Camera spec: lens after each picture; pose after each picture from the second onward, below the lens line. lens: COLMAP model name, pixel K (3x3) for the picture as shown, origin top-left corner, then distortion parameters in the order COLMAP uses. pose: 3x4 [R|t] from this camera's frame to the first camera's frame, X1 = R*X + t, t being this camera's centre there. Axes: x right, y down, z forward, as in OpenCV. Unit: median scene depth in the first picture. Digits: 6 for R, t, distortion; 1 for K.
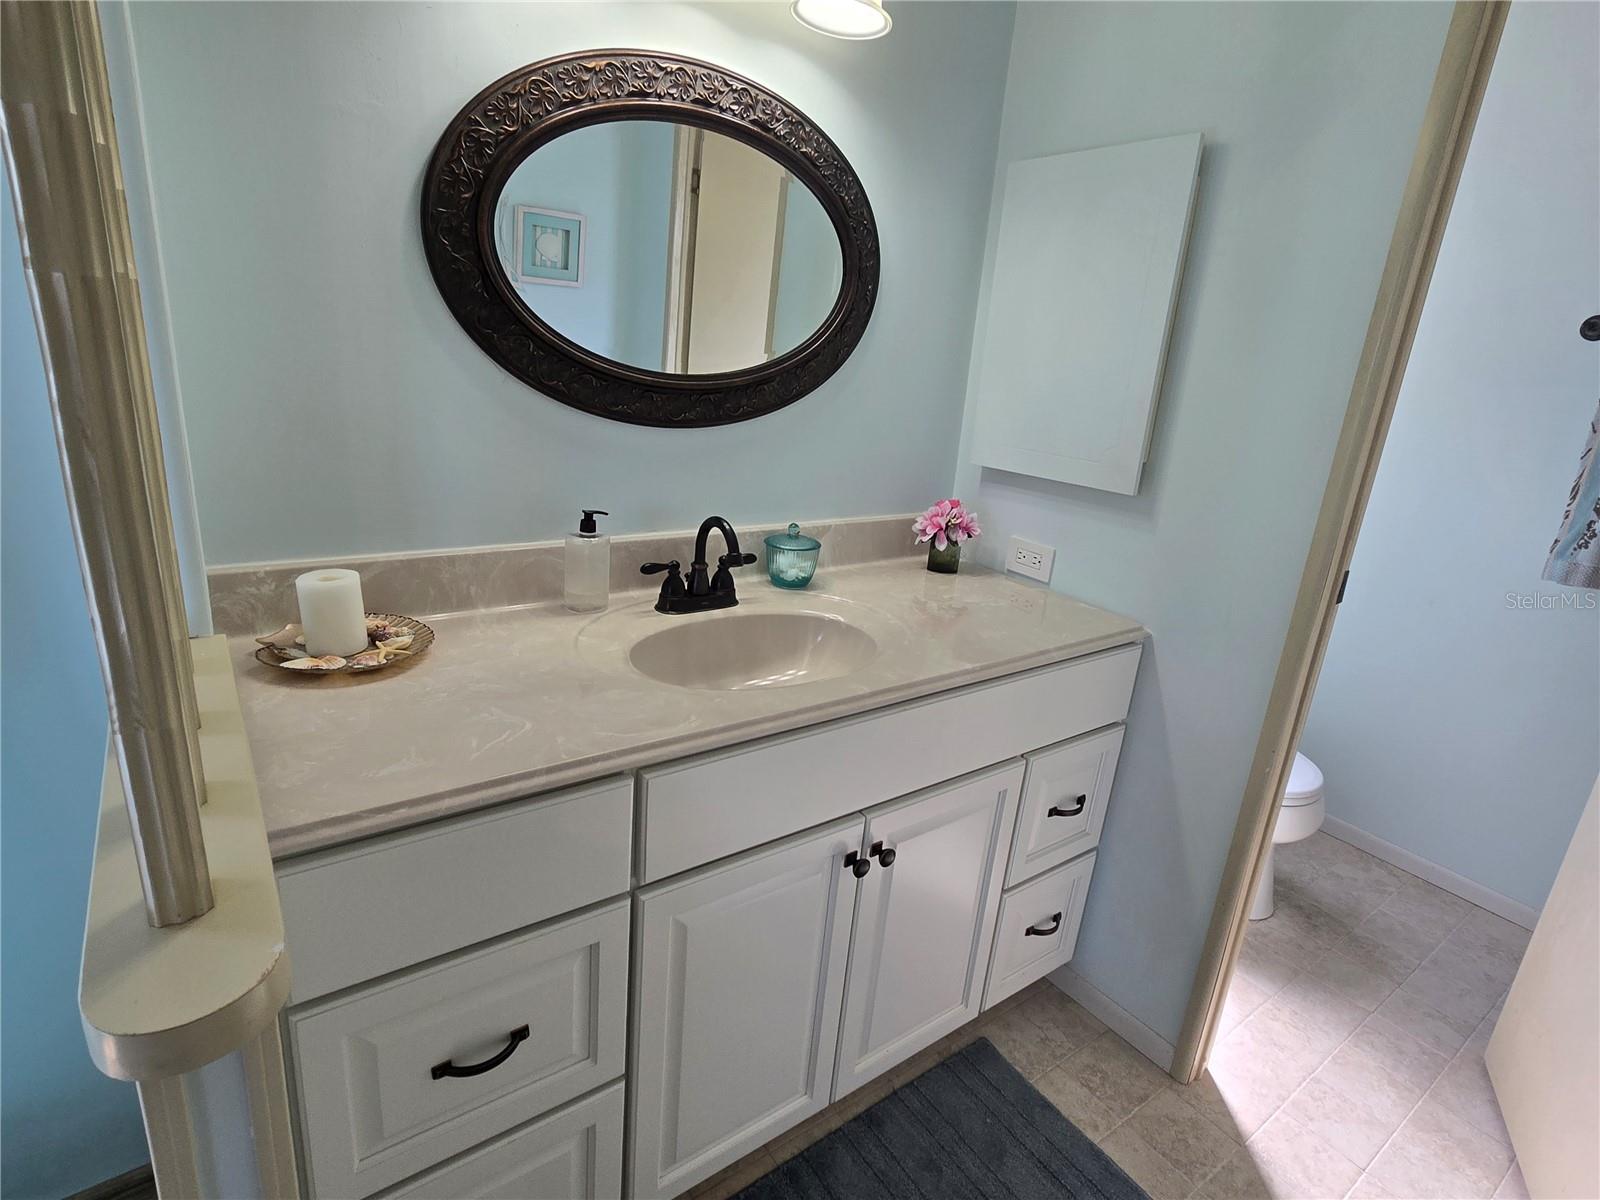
lens RADIAL K [[832.7, 0, 800.0], [0, 832.7, 600.0], [0, 0, 1]] dist [-0.015028, 0.010671]
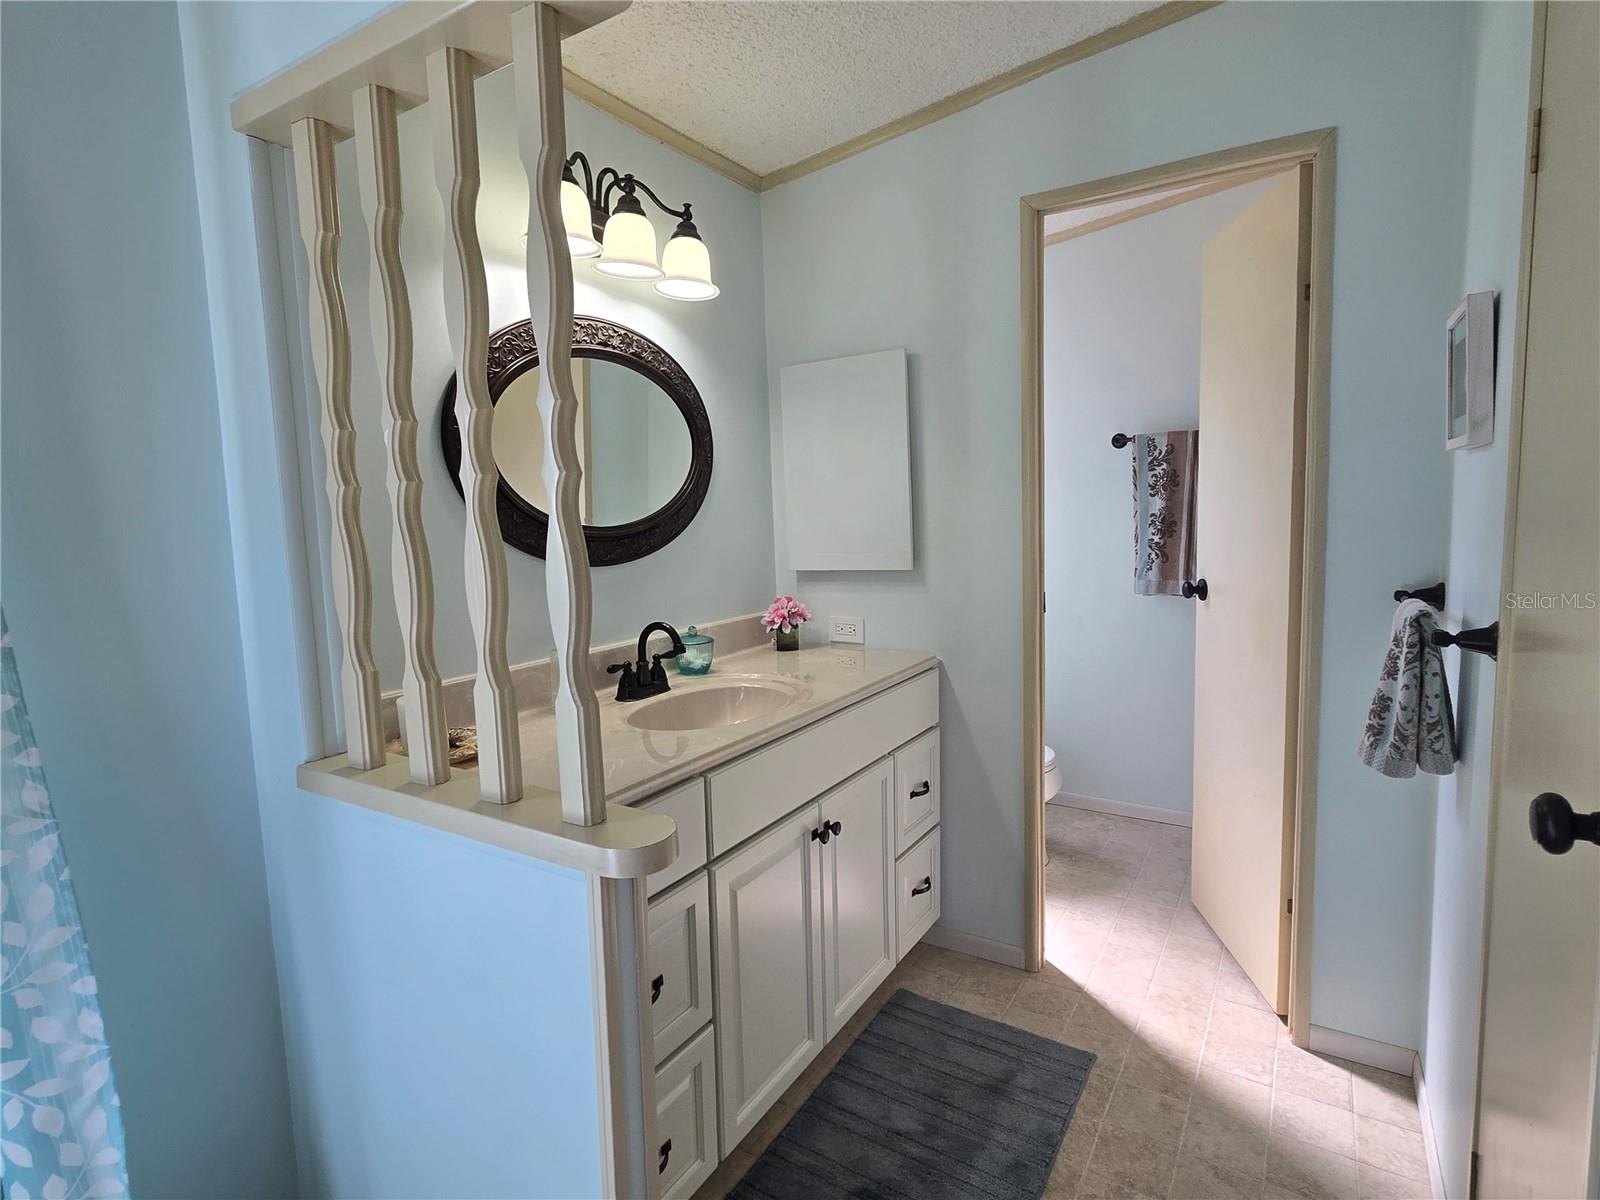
lens RADIAL K [[832.7, 0, 800.0], [0, 832.7, 600.0], [0, 0, 1]] dist [-0.015028, 0.010671]
pose [[0.920242, -0.148886, 0.361922, -0.326431], [0.213358, 0.966147, -0.145048, 0.098740], [-0.328074, 0.210698, 0.920855, -0.299481]]
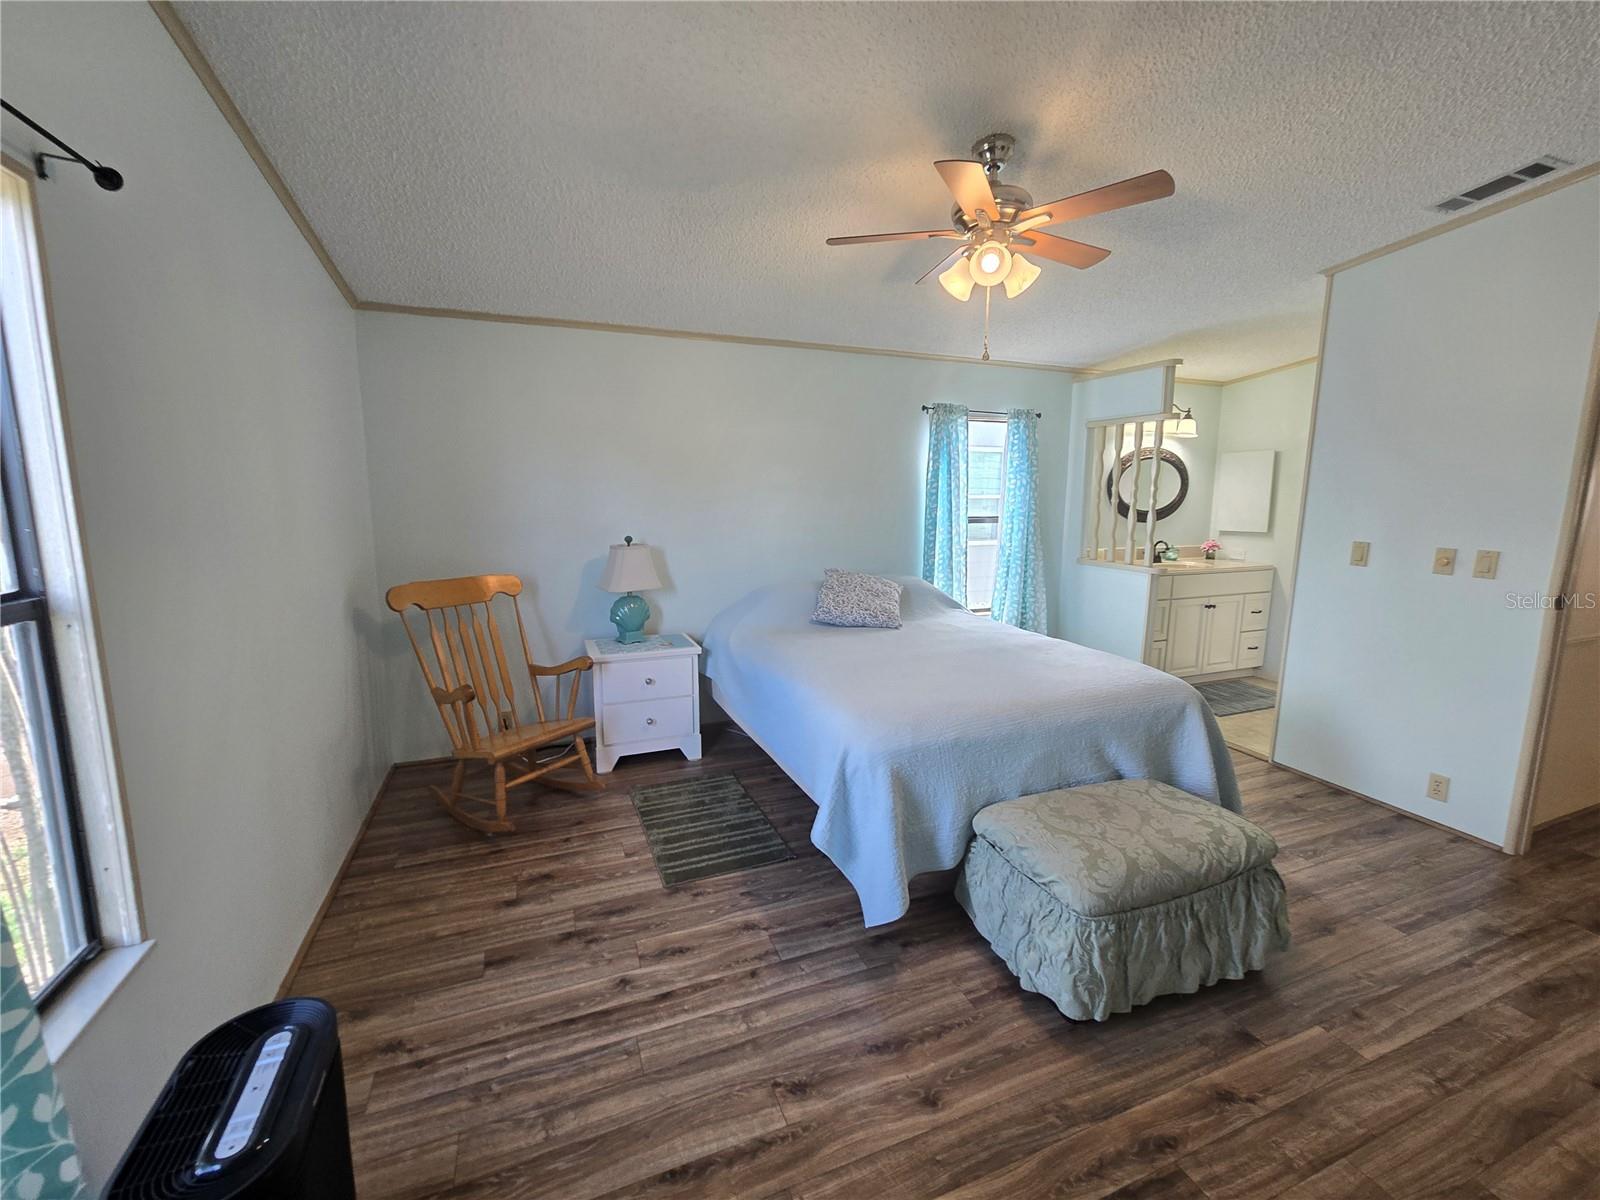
lens RADIAL K [[656.6, 0, 800.0], [0, 656.6, 600.0], [0, 0, 1]] dist [-0.000464, 0.000489]
pose [[0.966780, -0.038291, -0.252725, -0.963748], [-0.002592, 0.987196, -0.159489, 0.689299], [0.255596, 0.154846, 0.954303, -2.481855]]
